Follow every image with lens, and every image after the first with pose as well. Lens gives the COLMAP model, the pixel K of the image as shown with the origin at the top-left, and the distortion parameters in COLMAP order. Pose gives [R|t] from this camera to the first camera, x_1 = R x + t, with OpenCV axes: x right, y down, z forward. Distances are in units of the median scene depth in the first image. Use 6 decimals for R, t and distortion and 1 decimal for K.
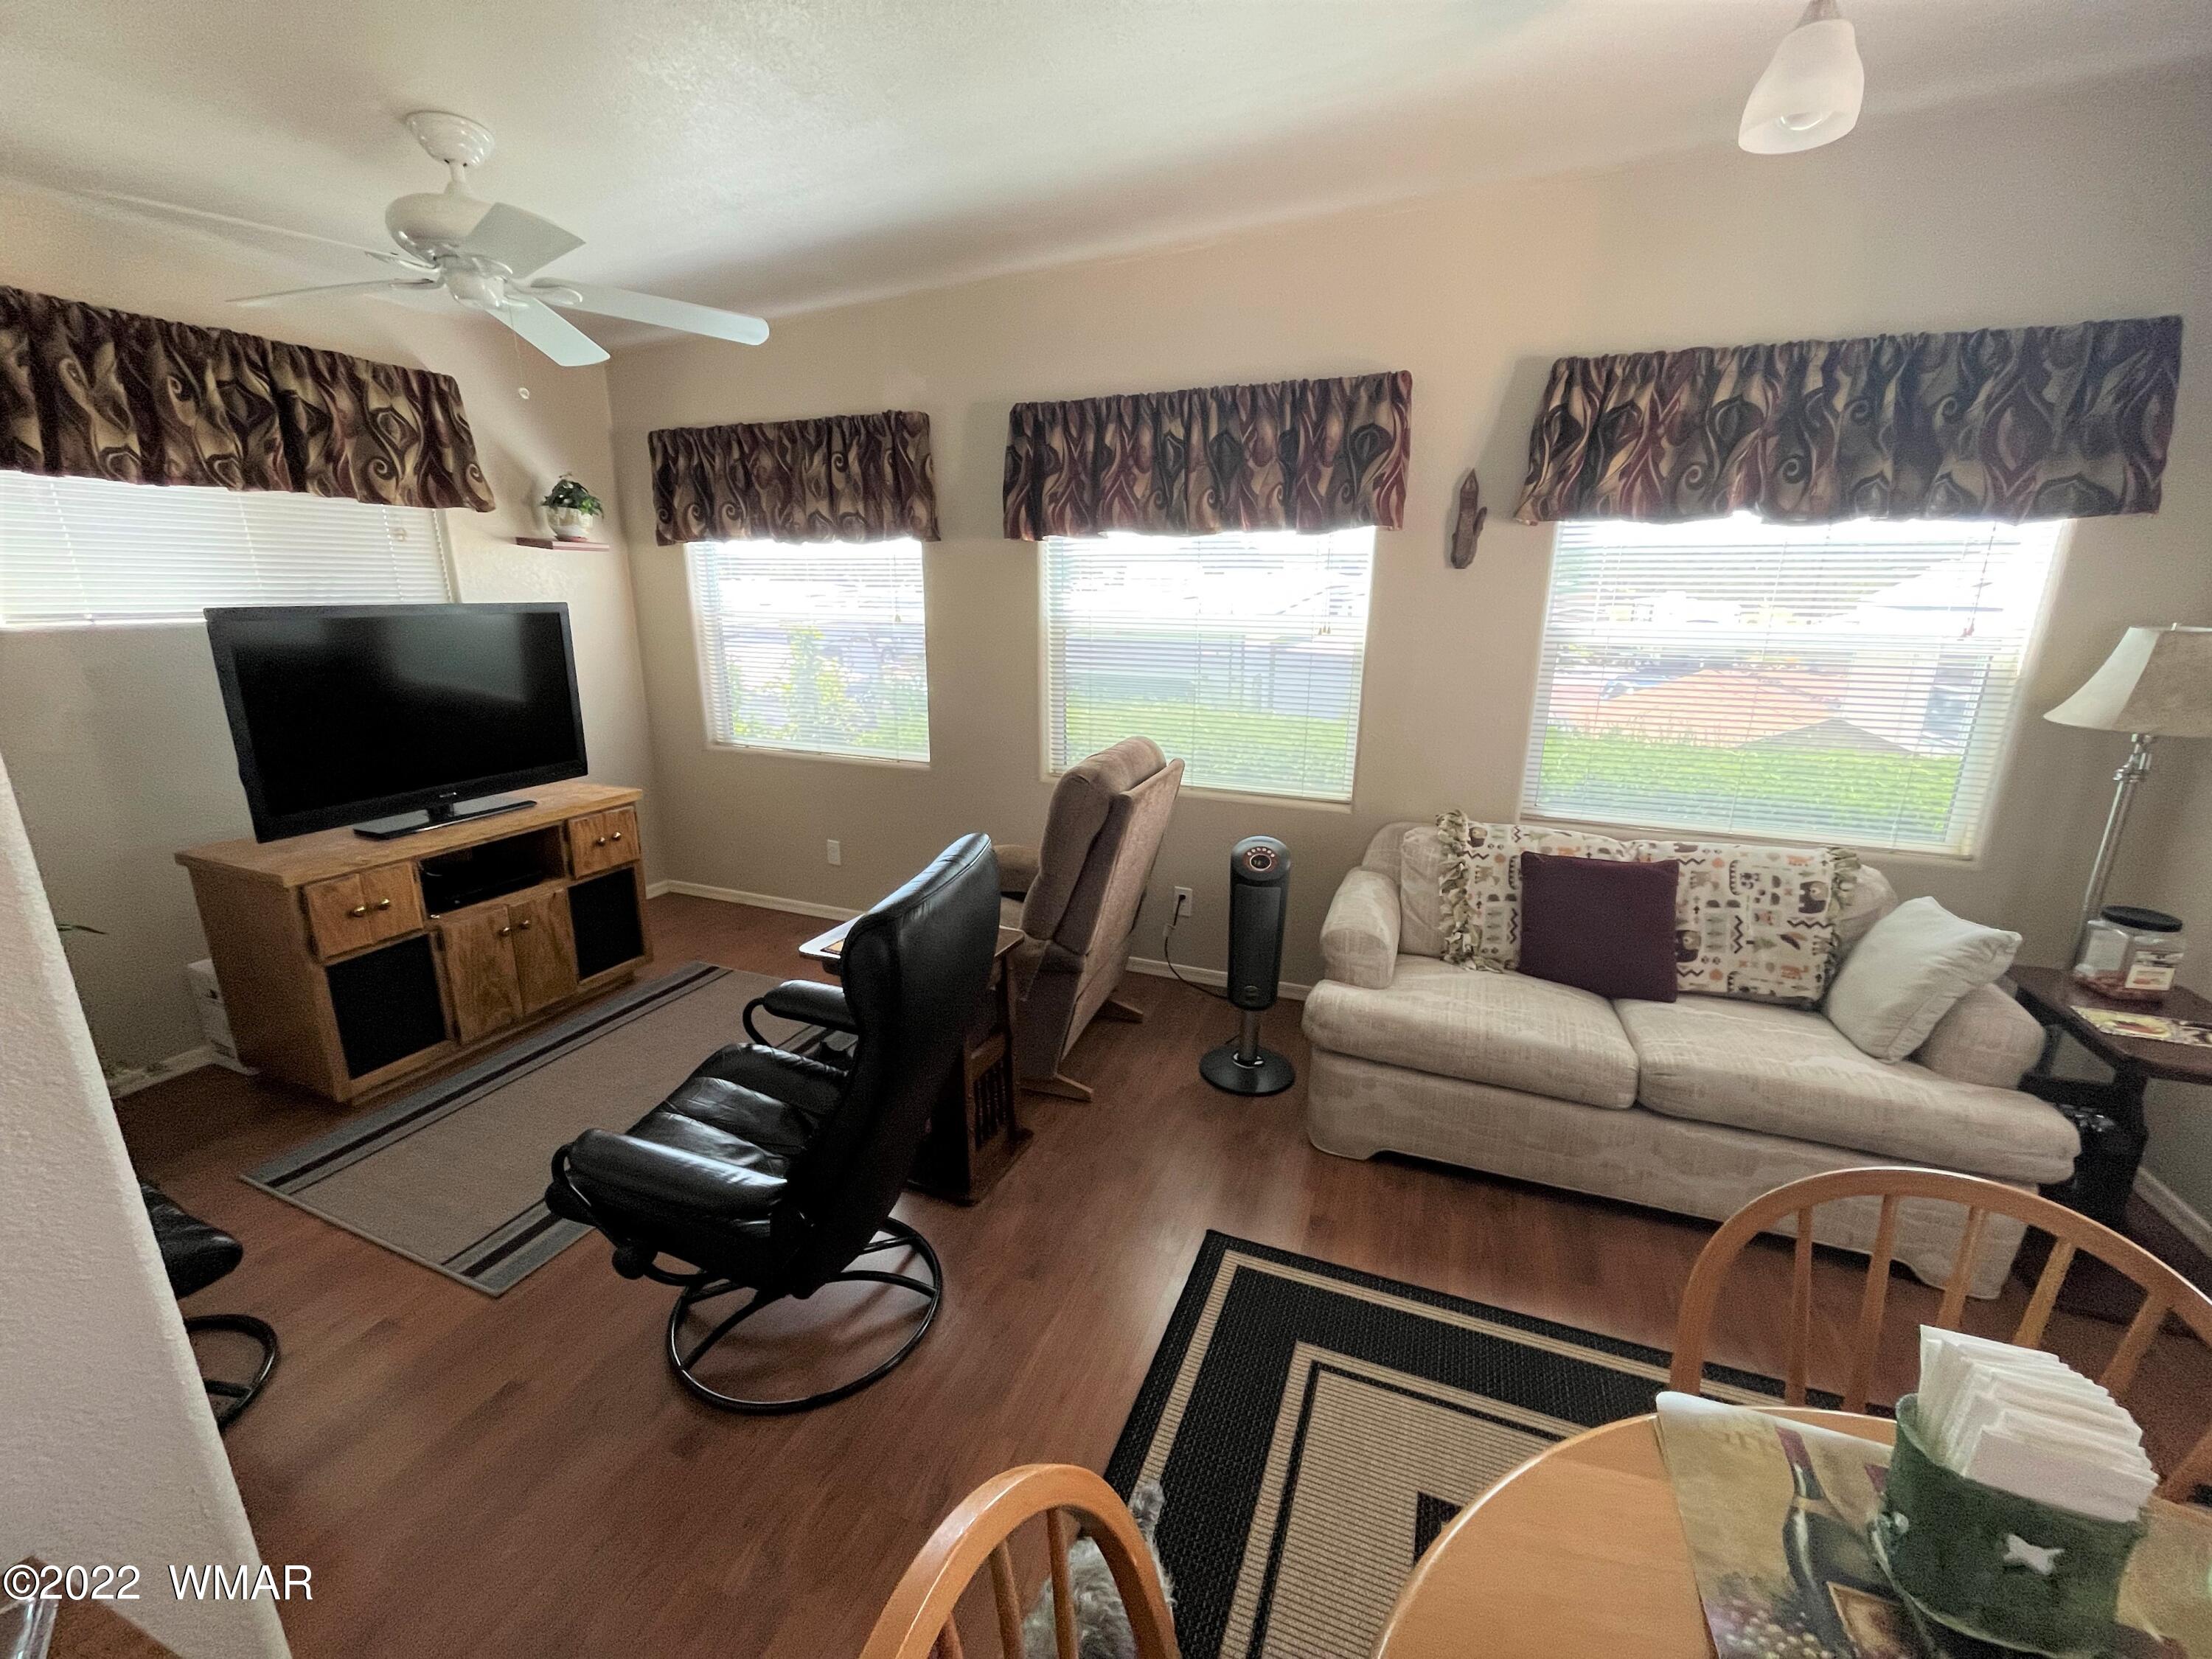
lens RADIAL K [[896.5, 0, 1105.9], [0, 896.5, 834.4], [0, 0, 1]] dist [-0.000795, -0.000150]
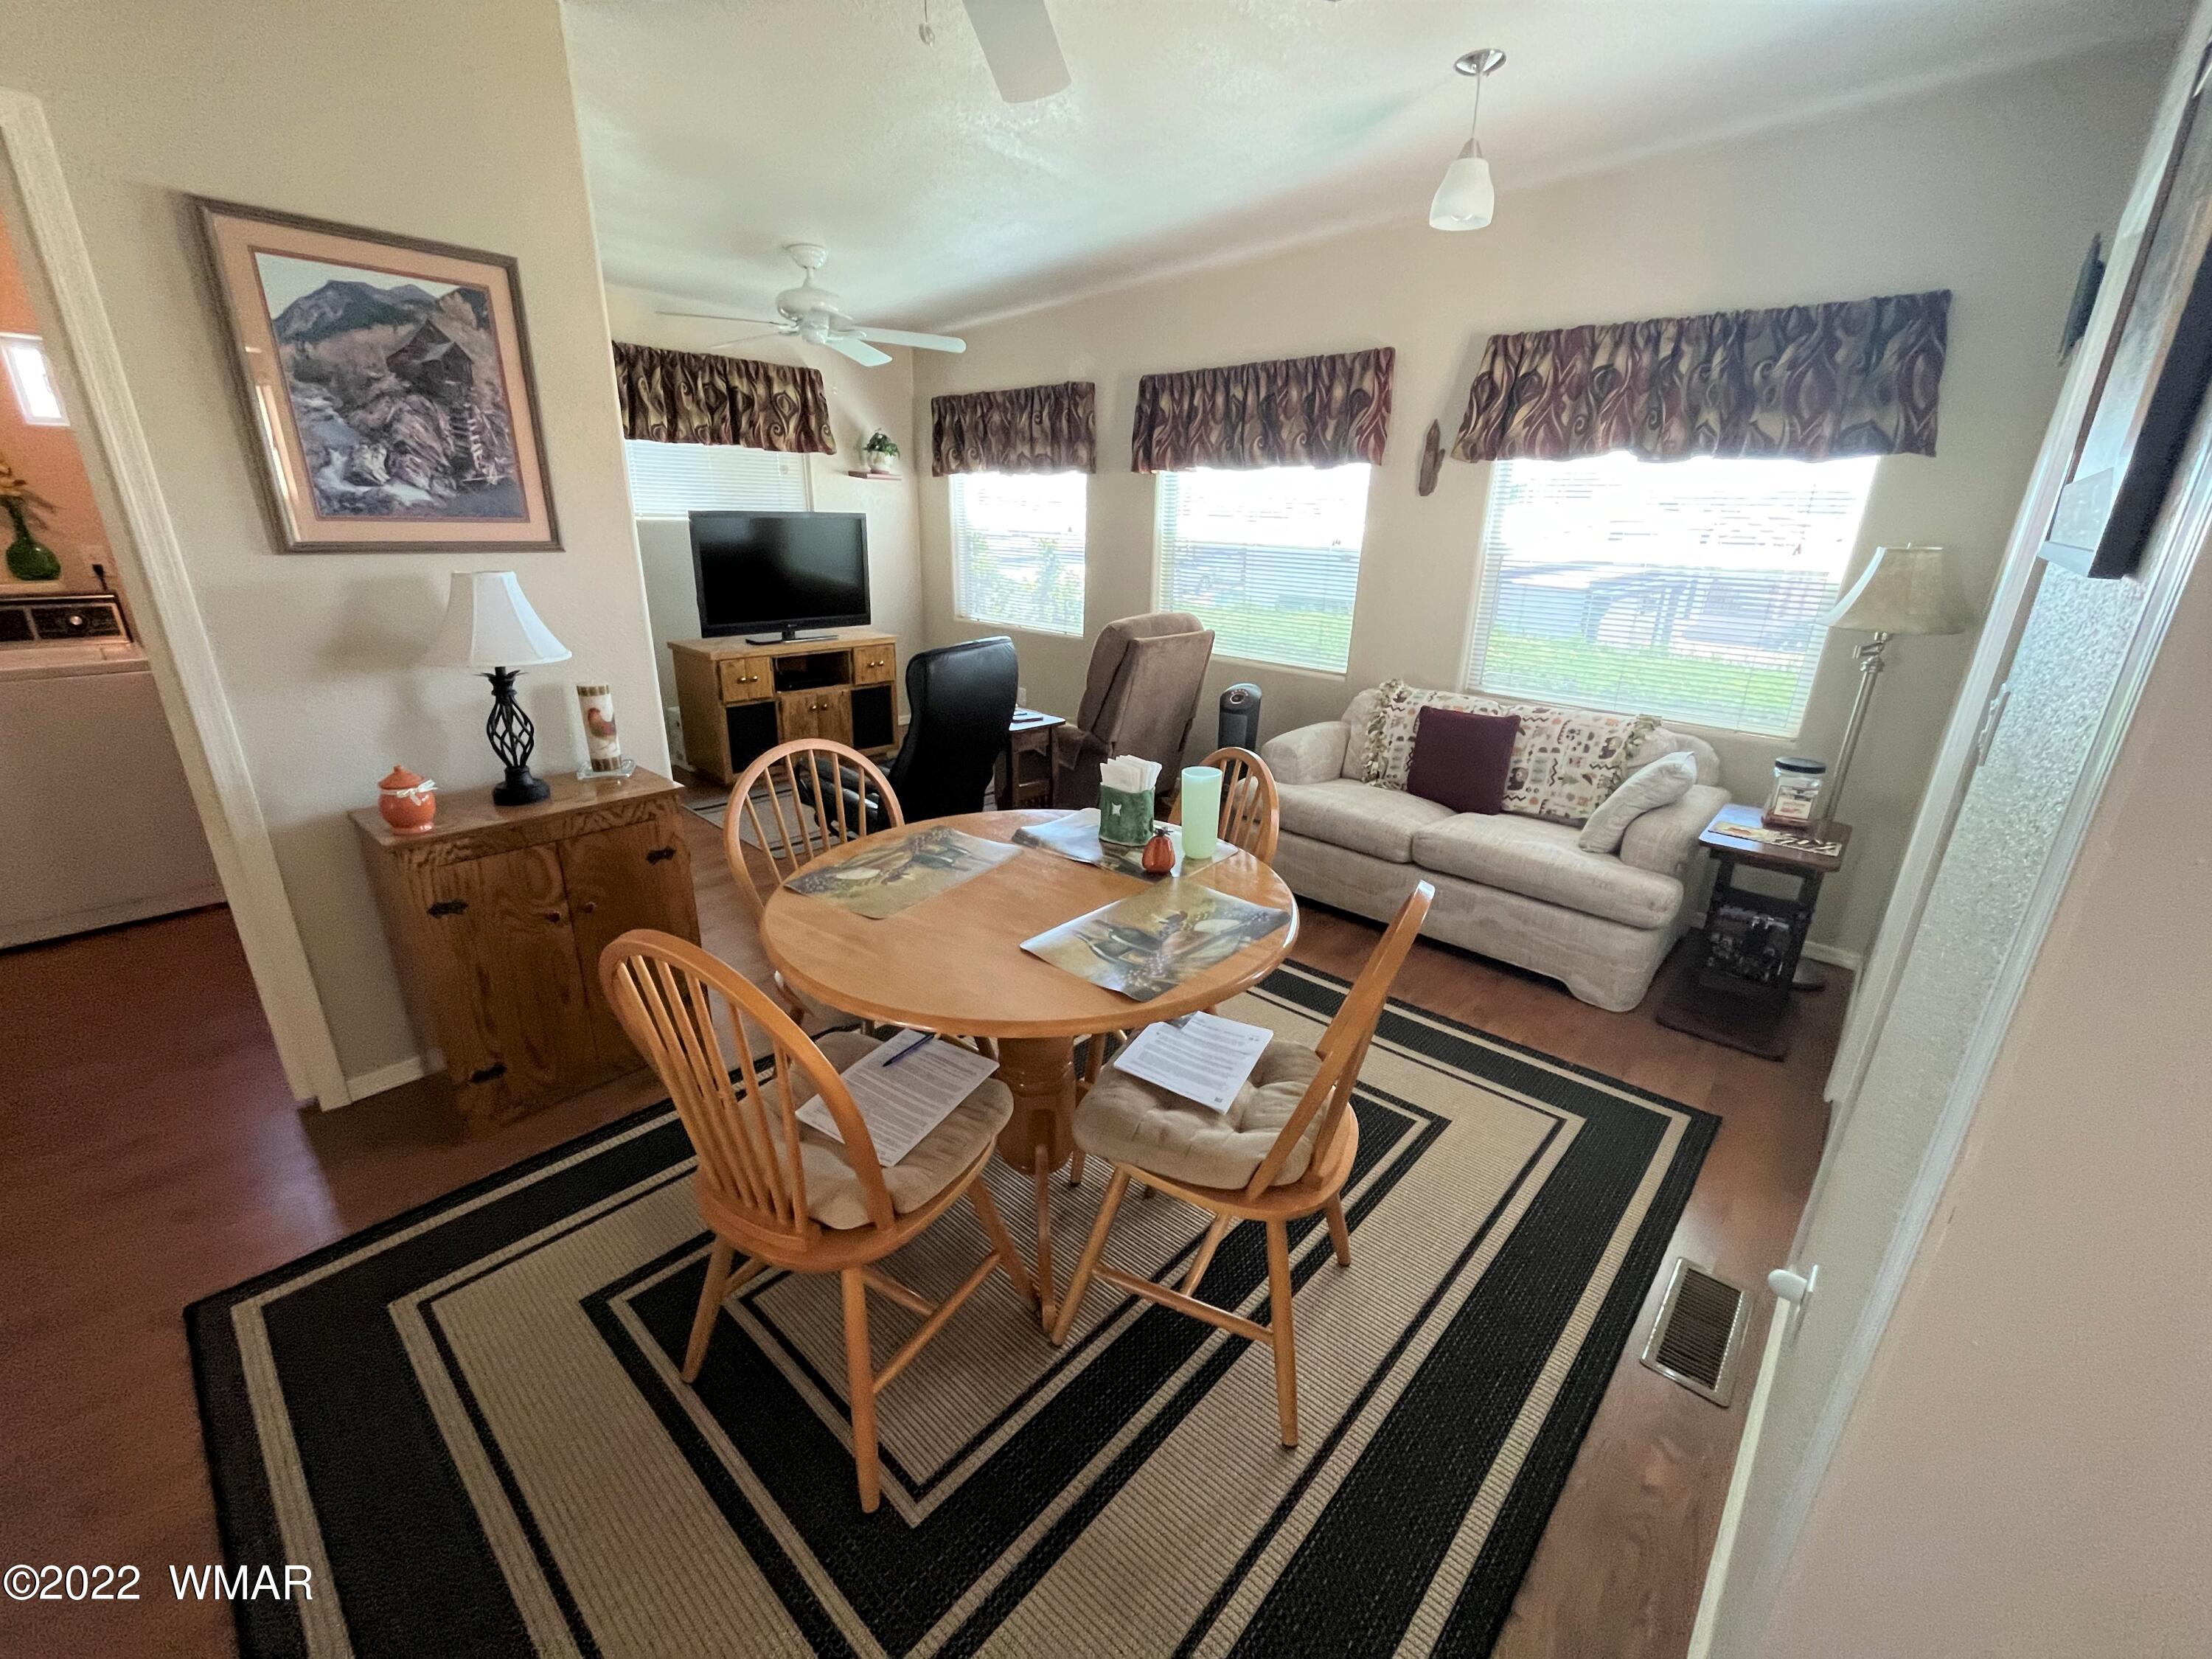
lens RADIAL K [[896.5, 0, 1105.9], [0, 896.5, 834.4], [0, 0, 1]] dist [-0.000795, -0.000150]
pose [[0.934614, 0.133375, -0.329710, 0.469071], [-0.109912, 0.989958, 0.088898, 0.140001], [0.338256, -0.046846, 0.939888, -0.451520]]
